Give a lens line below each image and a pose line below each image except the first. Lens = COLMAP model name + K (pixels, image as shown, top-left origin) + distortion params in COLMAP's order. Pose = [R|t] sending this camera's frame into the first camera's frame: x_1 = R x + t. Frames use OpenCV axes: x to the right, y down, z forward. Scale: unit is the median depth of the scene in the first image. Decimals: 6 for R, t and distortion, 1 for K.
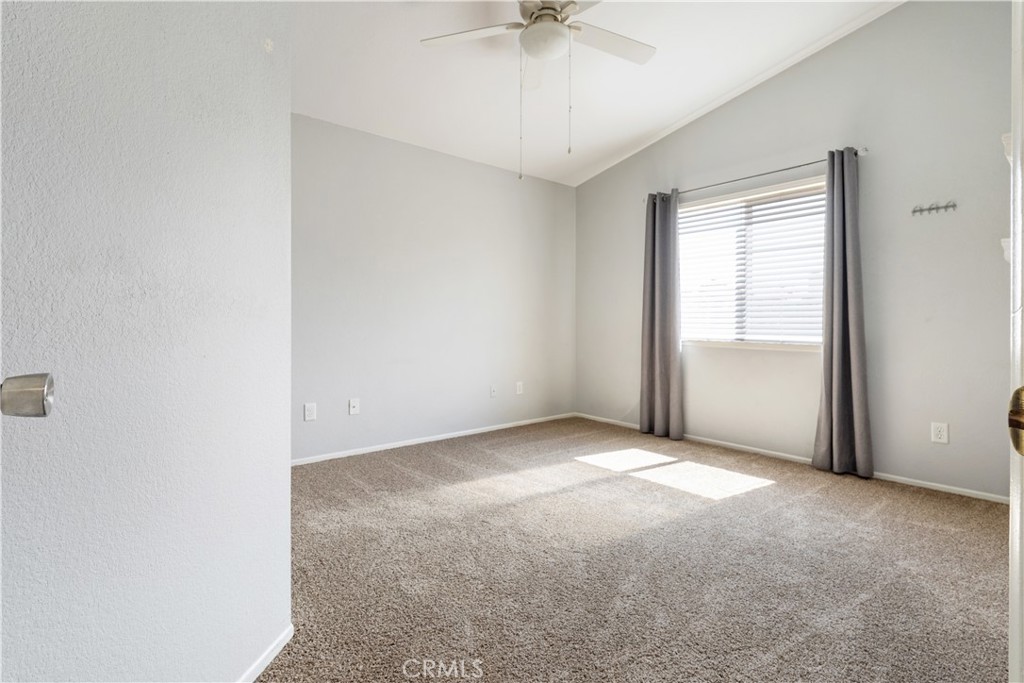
lens RADIAL K [[490.0, 0, 512.0], [0, 490.0, 341.5], [0, 0, 1]] dist [0.000376, -0.000012]
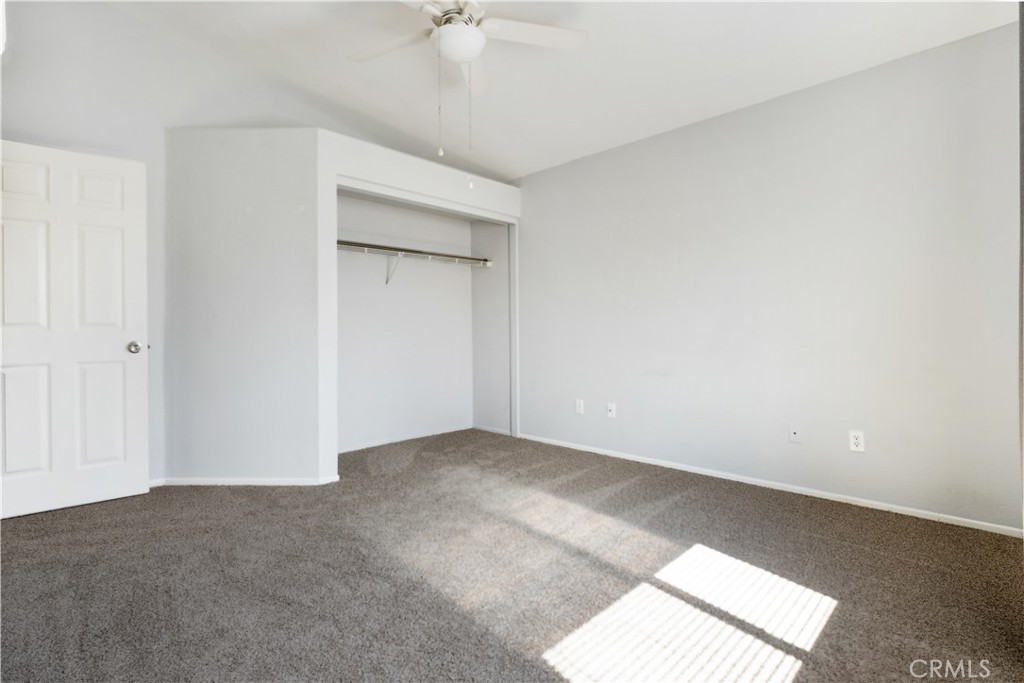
lens RADIAL K [[490.0, 0, 512.0], [0, 490.0, 341.5], [0, 0, 1]] dist [0.000376, -0.000012]
pose [[0.099530, 0.012305, -0.994958, 0.807216], [-0.036728, 0.999288, 0.008685, -0.019655], [0.994356, 0.035678, 0.099911, 0.772504]]
